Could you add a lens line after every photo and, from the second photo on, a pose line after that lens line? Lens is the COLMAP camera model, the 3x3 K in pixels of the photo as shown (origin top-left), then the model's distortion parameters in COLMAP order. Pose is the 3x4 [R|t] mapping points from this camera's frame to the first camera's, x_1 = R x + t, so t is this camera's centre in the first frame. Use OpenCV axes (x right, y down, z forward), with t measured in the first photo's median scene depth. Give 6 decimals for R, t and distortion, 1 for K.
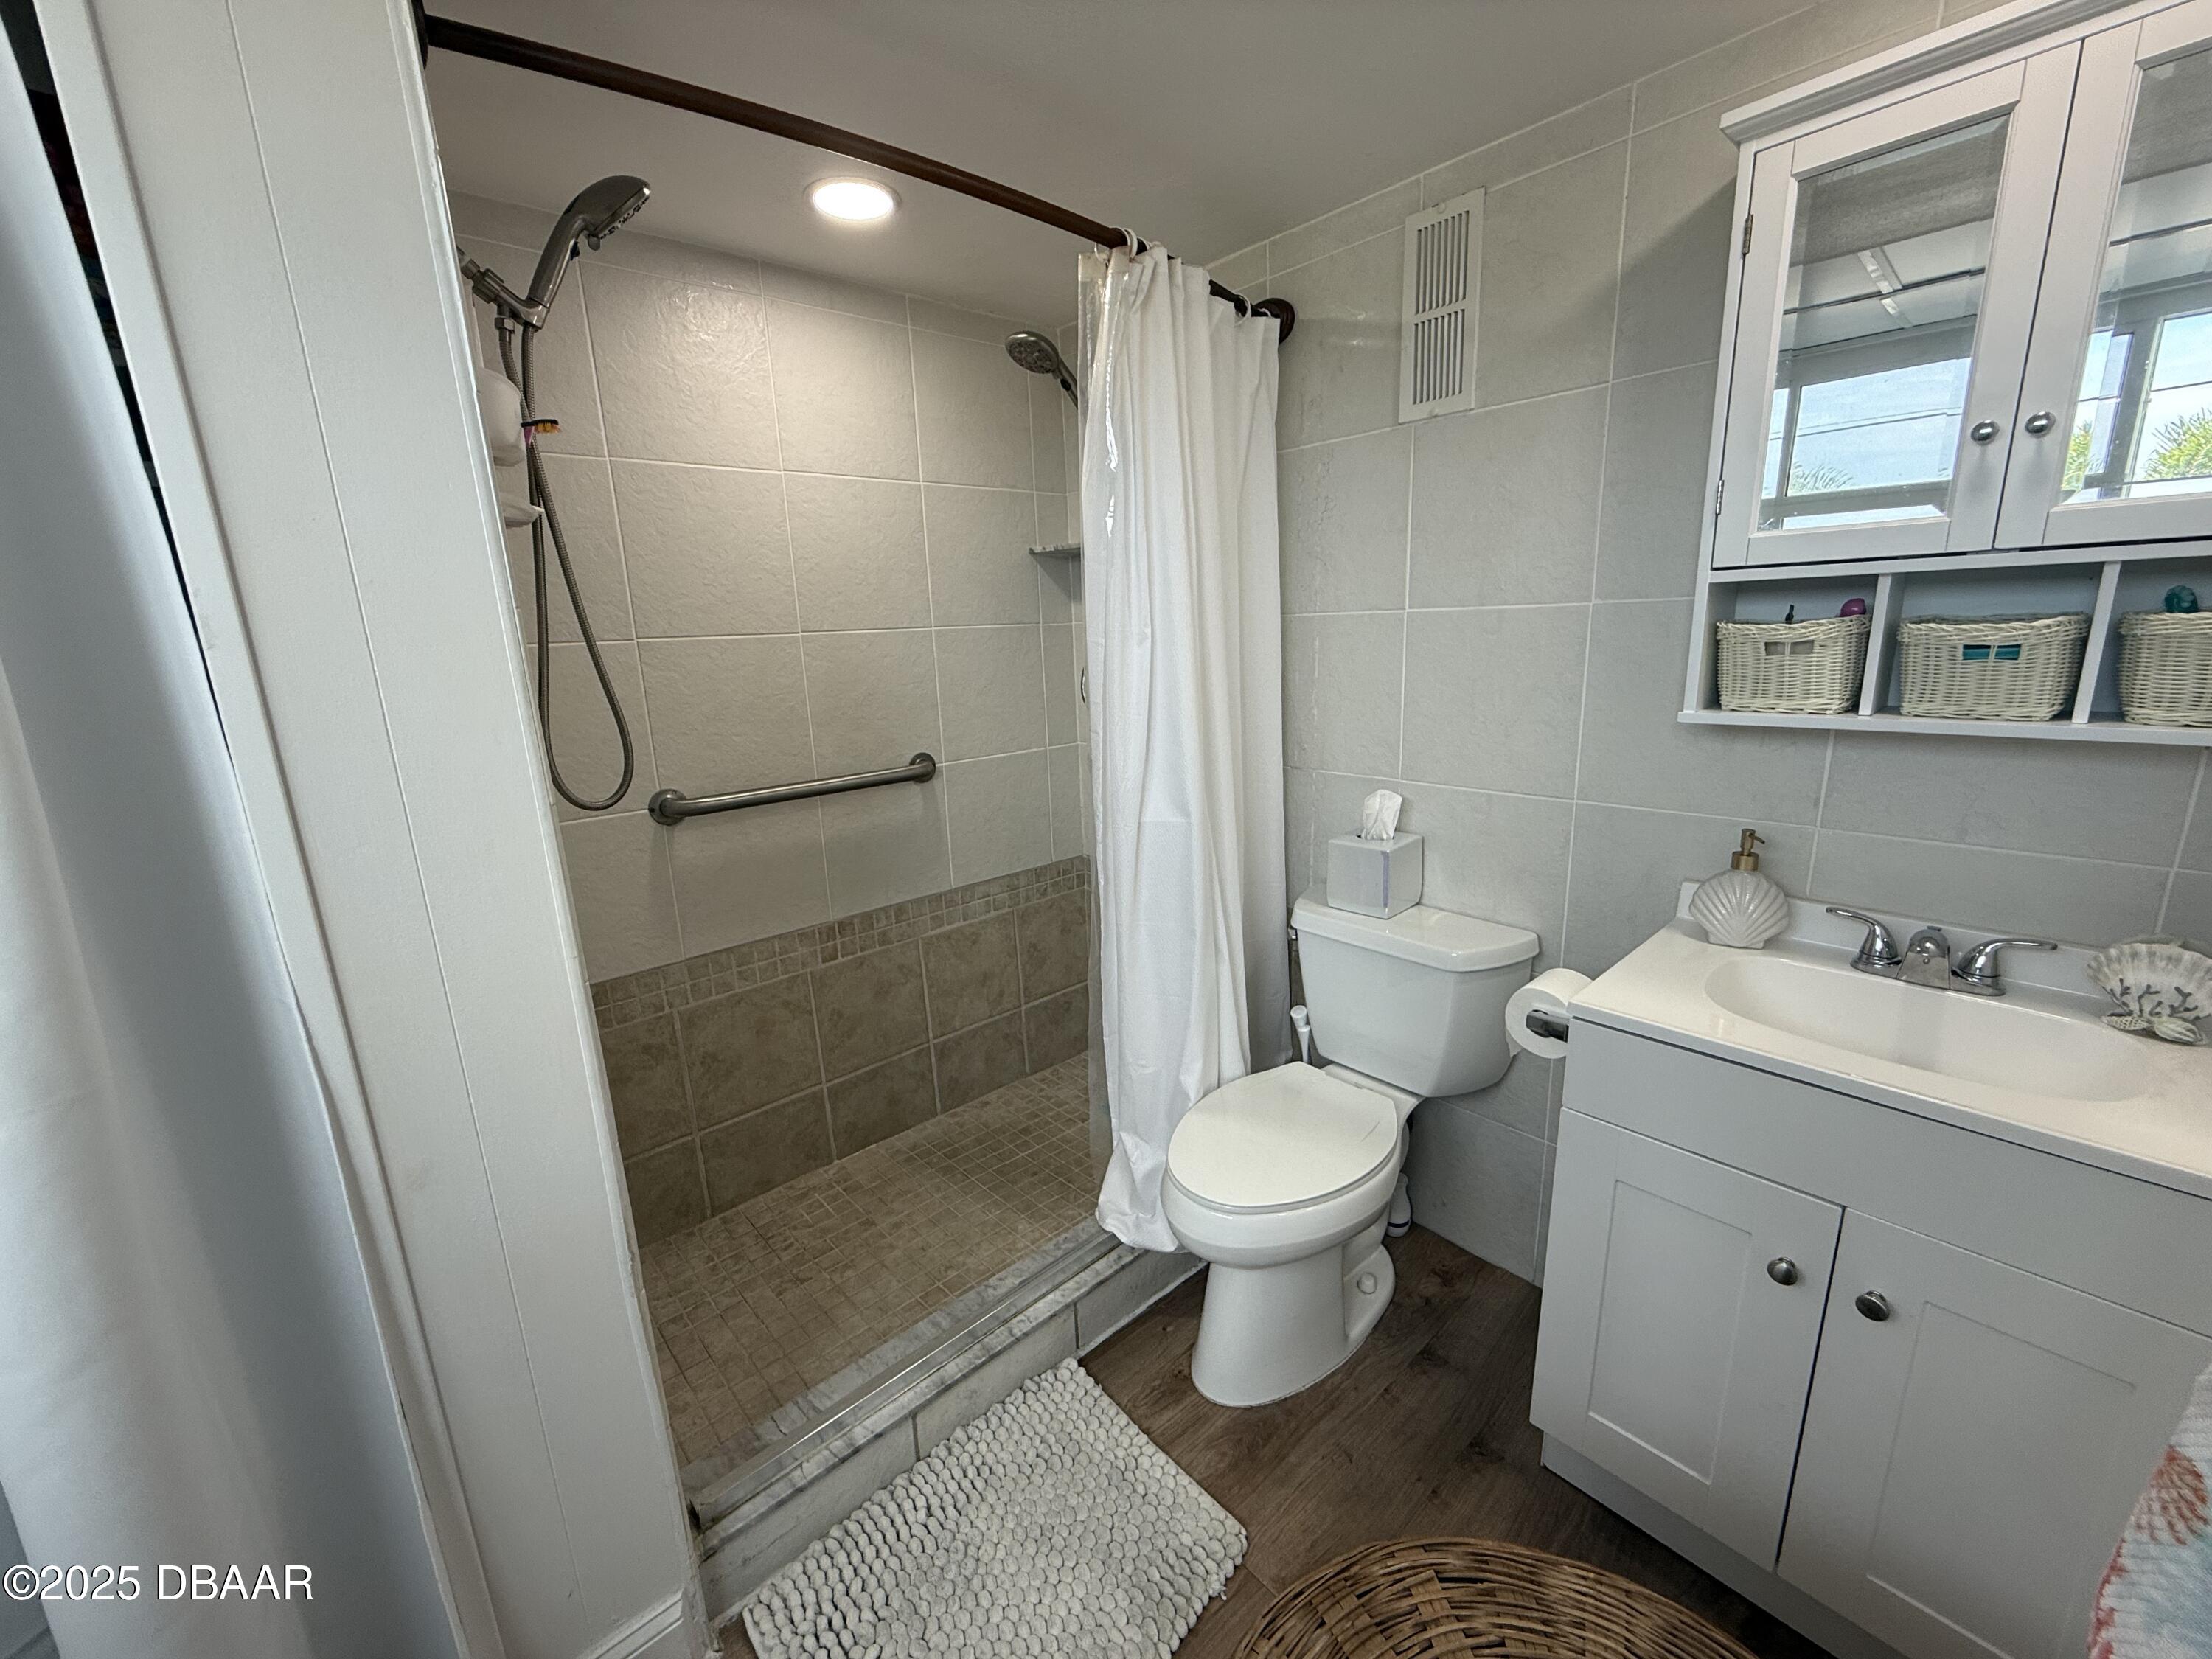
lens RADIAL K [[877.7, 0, 1097.3], [0, 877.7, 831.7], [0, 0, 1]] dist [-0.001600, -0.000489]
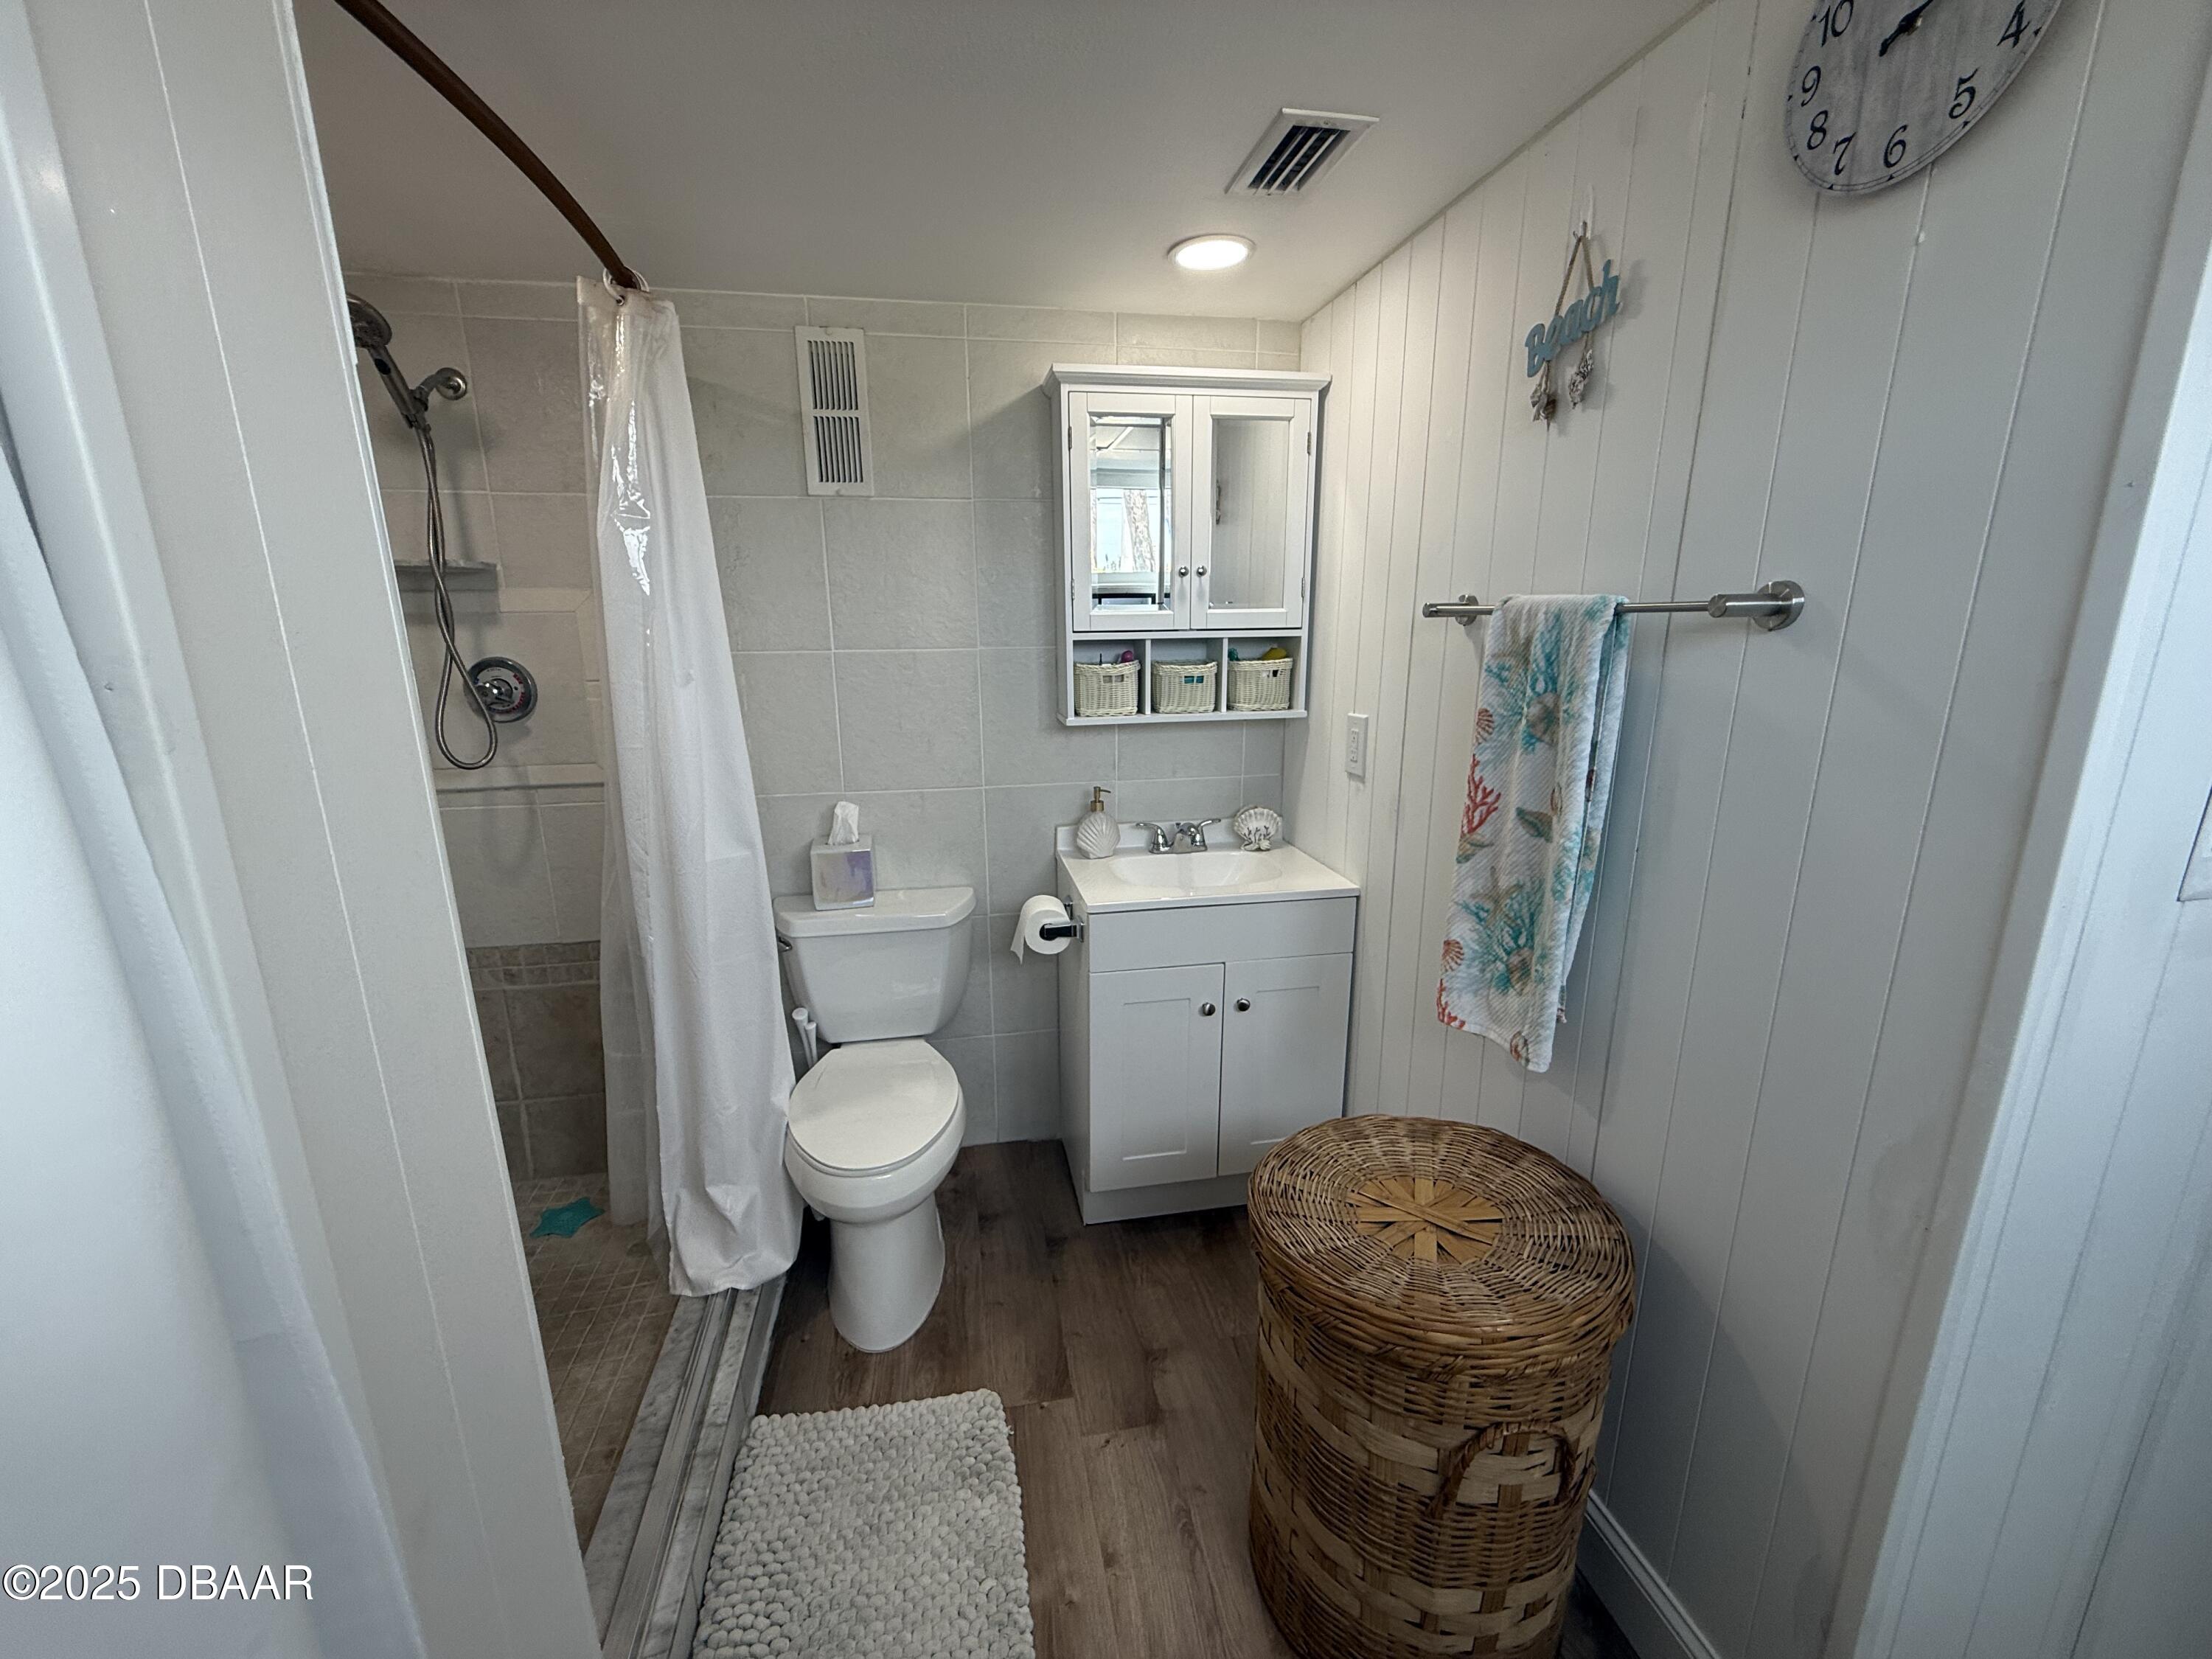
lens RADIAL K [[877.7, 0, 1097.3], [0, 877.7, 831.7], [0, 0, 1]] dist [-0.001600, -0.000489]
pose [[0.520094, -0.168164, 0.837390, -0.665112], [0.186609, 0.979112, 0.080723, -0.052905], [-0.833474, 0.114281, 0.540612, 0.106077]]
